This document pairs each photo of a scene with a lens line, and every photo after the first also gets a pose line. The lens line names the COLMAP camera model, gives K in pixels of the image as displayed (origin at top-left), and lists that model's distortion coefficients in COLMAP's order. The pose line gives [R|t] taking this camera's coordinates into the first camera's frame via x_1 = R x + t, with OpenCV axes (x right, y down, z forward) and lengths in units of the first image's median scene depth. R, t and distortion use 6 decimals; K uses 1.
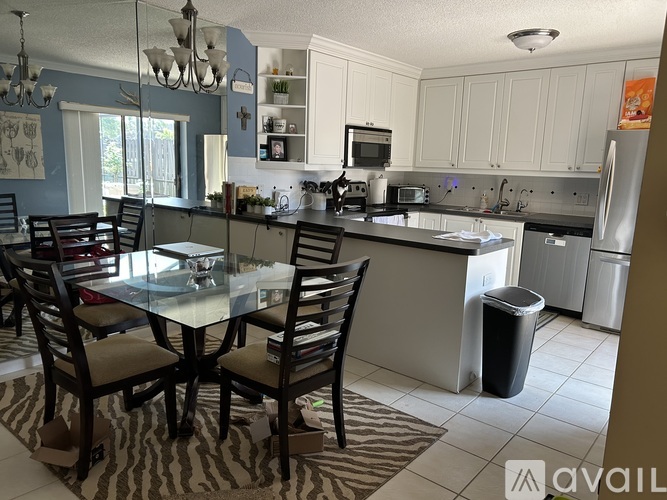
lens RADIAL K [[497.2, 0, 332.6], [0, 497.2, 262.4], [0, 0, 1]] dist [0.031262, -0.002478]
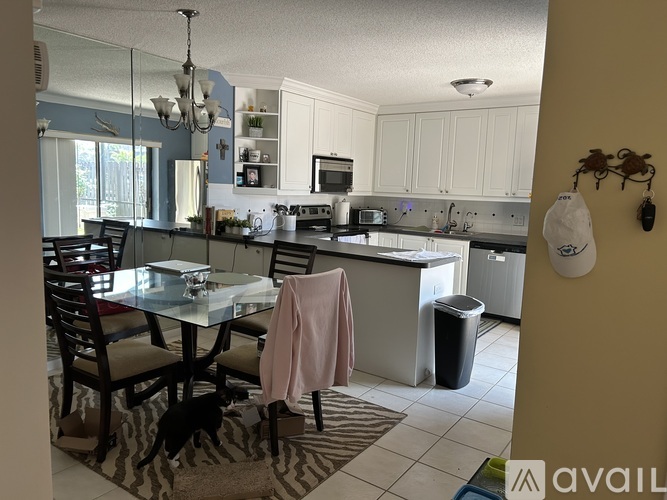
lens RADIAL K [[497.2, 0, 332.6], [0, 497.2, 262.4], [0, 0, 1]] dist [0.031262, -0.002478]
pose [[0.996354, -0.009426, 0.084793, -0.030521], [0.012776, 0.999155, -0.039052, 0.011246], [-0.084353, 0.039993, 0.995633, -0.126454]]
